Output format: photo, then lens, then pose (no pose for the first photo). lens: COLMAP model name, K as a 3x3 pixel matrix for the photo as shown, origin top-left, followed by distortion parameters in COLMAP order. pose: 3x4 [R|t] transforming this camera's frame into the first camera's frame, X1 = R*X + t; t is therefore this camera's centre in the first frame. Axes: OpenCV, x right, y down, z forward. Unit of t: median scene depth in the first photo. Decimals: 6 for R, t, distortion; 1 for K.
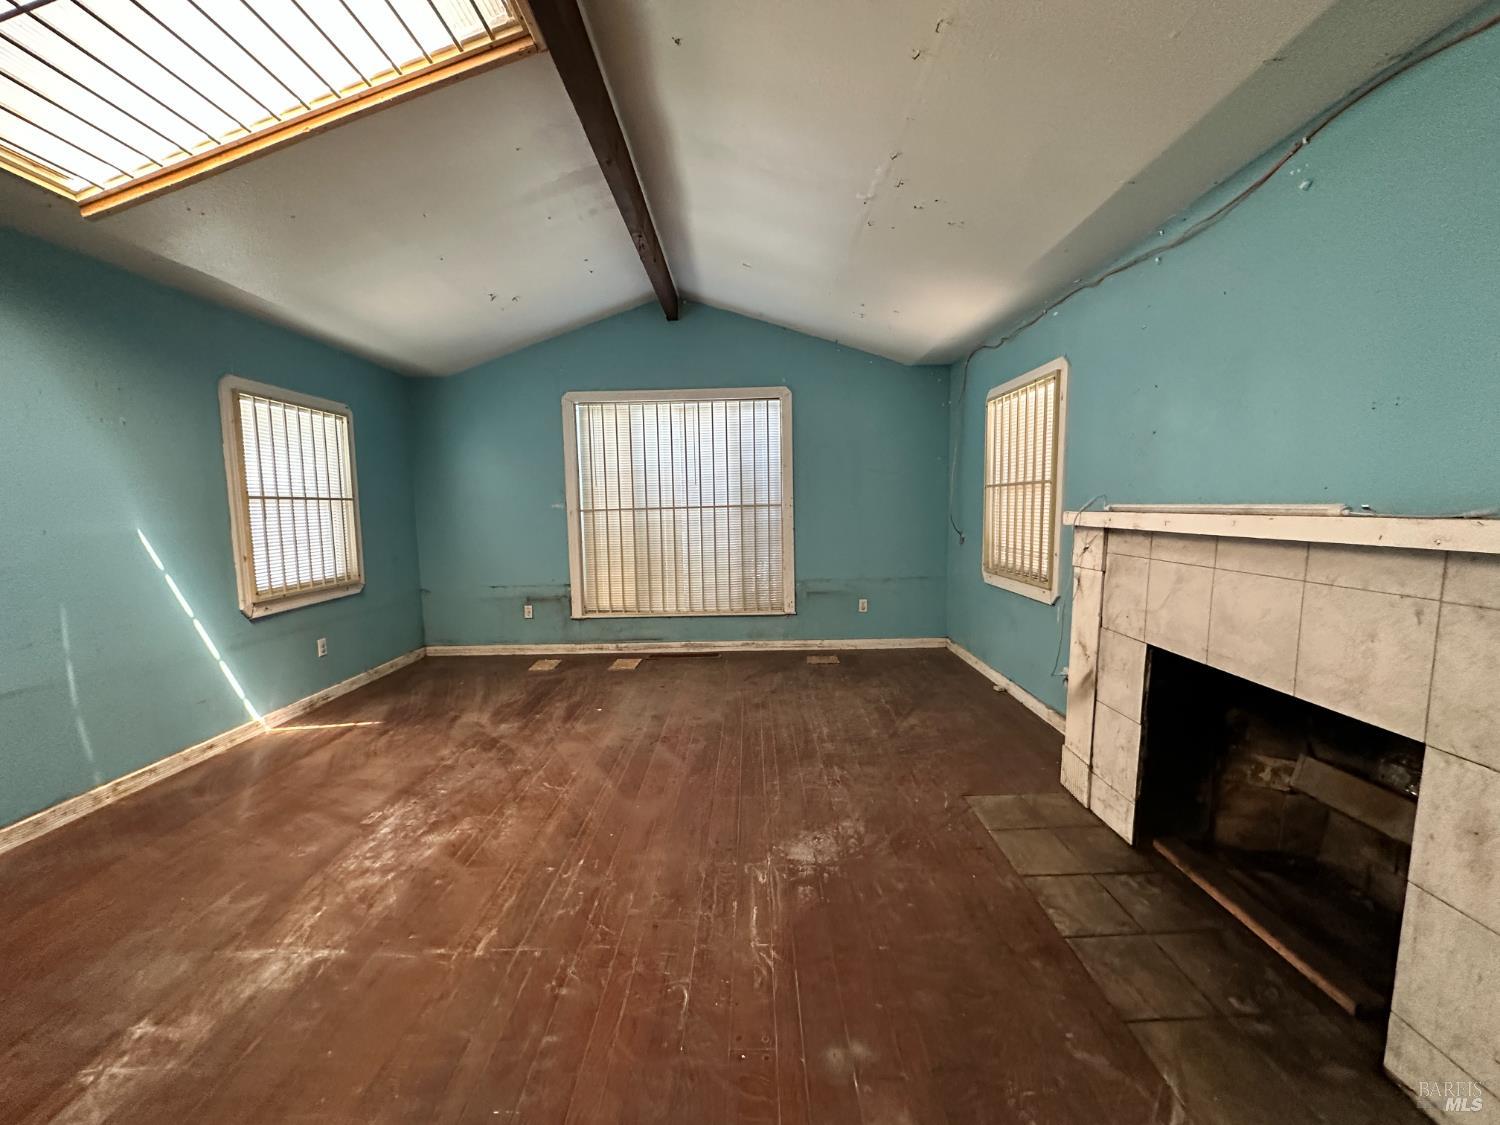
lens RADIAL K [[597.1, 0, 754.5], [0, 597.1, 565.8], [0, 0, 1]] dist [-0.004752, 0.001079]
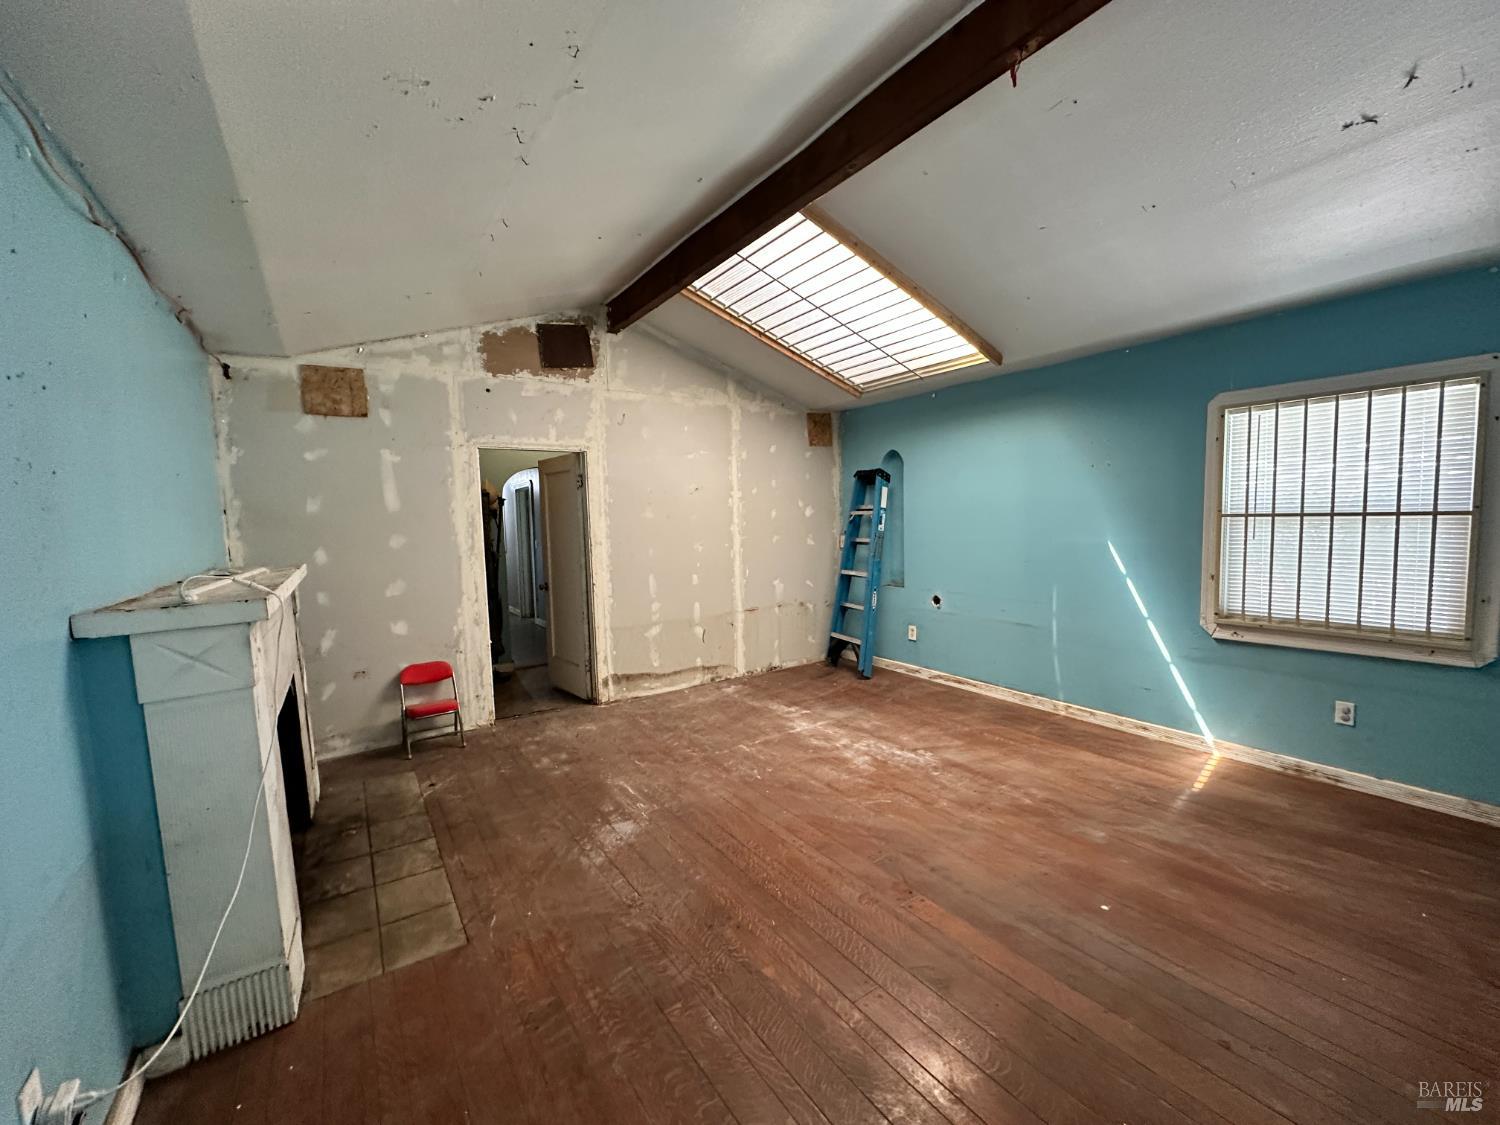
lens RADIAL K [[597.1, 0, 745.9], [0, 597.1, 566.5], [0, 0, 1]] dist [-0.004752, 0.001079]
pose [[-0.825595, 0.081519, -0.558344, 0.461540], [-0.021410, 0.984271, 0.175364, -0.250519], [0.563857, 0.156734, -0.810864, 1.823421]]
